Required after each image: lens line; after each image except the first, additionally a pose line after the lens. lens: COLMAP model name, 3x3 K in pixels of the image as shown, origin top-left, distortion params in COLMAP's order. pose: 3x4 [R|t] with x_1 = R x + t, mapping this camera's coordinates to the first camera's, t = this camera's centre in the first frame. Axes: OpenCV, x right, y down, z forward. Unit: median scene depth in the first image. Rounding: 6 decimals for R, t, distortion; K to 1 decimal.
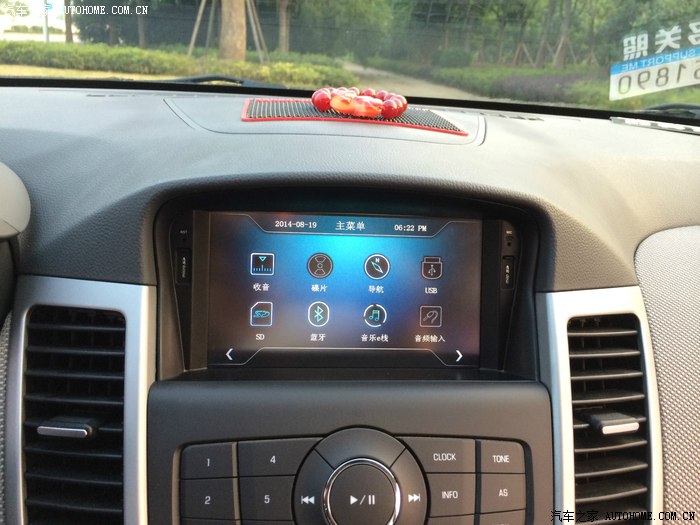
lens RADIAL K [[604.1, 0, 350.0], [0, 604.1, 262.5], [0, 0, 1]] dist [0.071988, -0.111423]
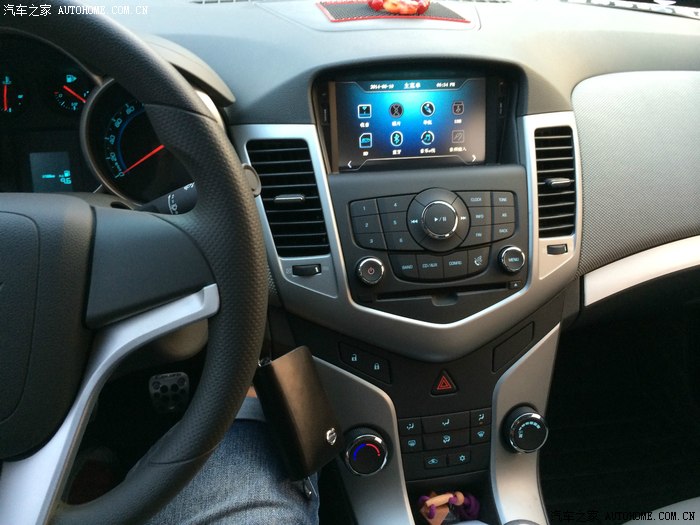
lens RADIAL K [[604.1, 0, 350.0], [0, 604.1, 262.5], [0, 0, 1]] dist [0.071988, -0.111423]
pose [[0.994630, -0.079280, 0.066528, -0.342431], [0.064034, 0.976410, 0.206213, 0.065906], [-0.081307, -0.200846, 0.976243, -0.812771]]
